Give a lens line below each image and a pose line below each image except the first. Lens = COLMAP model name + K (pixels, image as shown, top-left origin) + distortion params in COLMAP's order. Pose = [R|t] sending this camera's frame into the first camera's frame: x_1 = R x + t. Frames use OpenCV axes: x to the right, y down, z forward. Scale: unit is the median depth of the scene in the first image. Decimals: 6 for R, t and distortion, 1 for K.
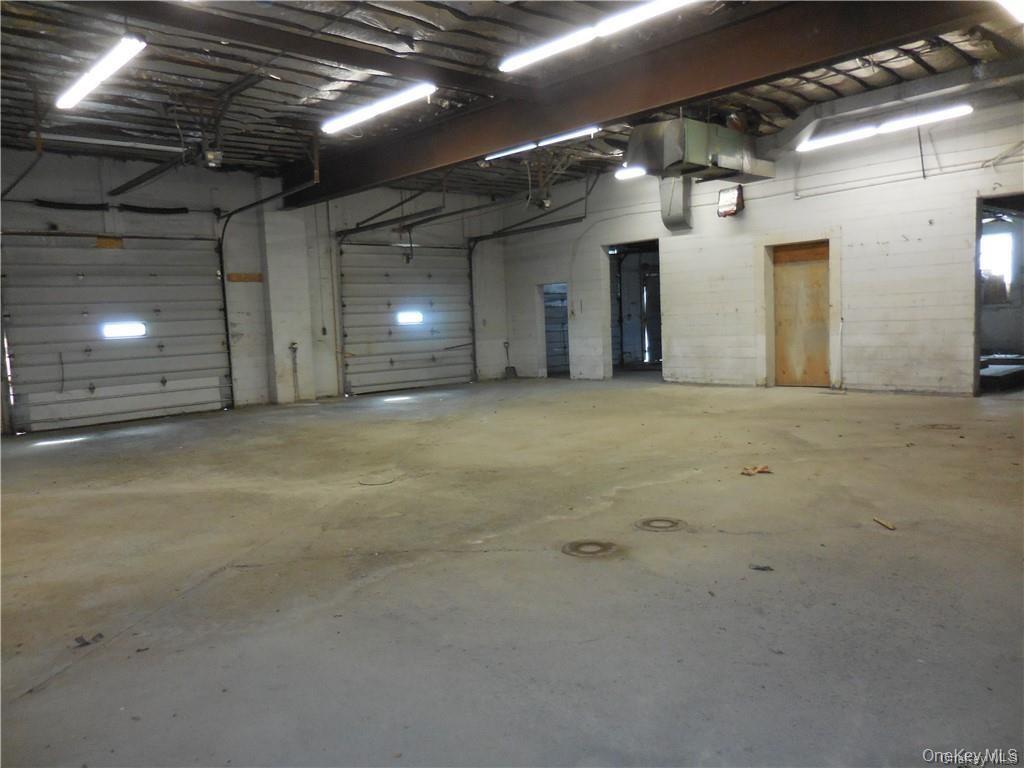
lens RADIAL K [[781.7, 0, 511.4], [0, 781.7, 383.0], [0, 0, 1]] dist [-0.014647, 0.024836]
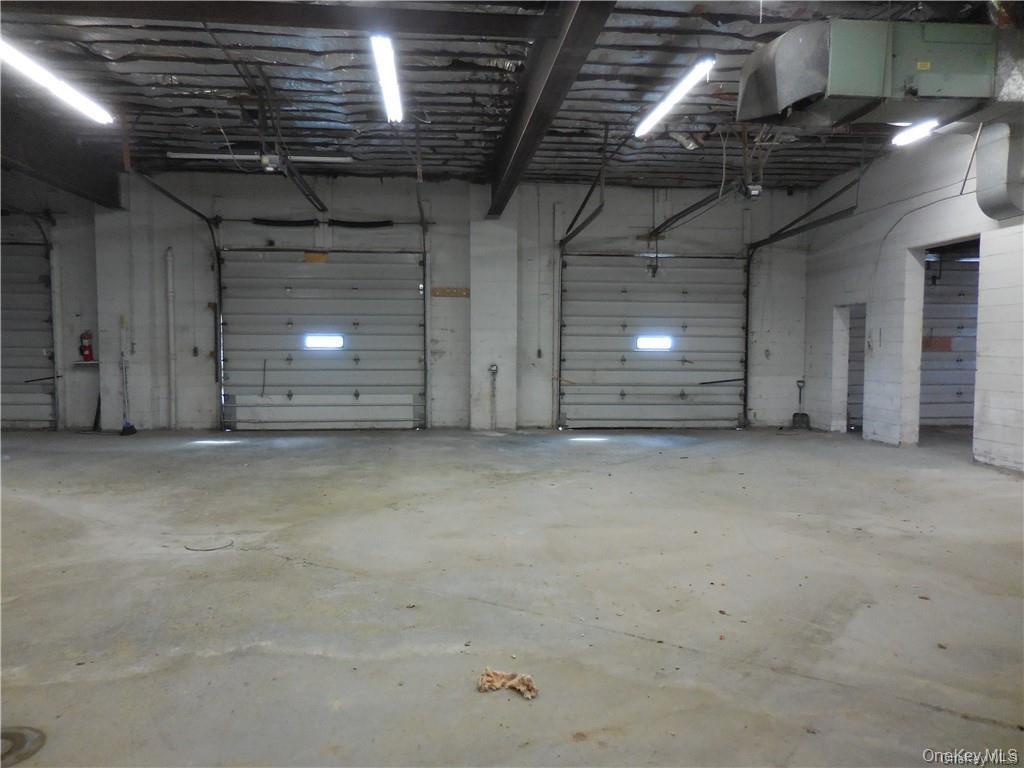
lens RADIAL K [[781.7, 0, 509.5], [0, 781.7, 385.9], [0, 0, 1]] dist [-0.014647, 0.024836]
pose [[0.799160, 0.077581, -0.596091, 0.278259], [-0.090077, 0.995895, 0.008853, -0.036025], [0.594331, 0.046619, 0.802868, 0.283052]]
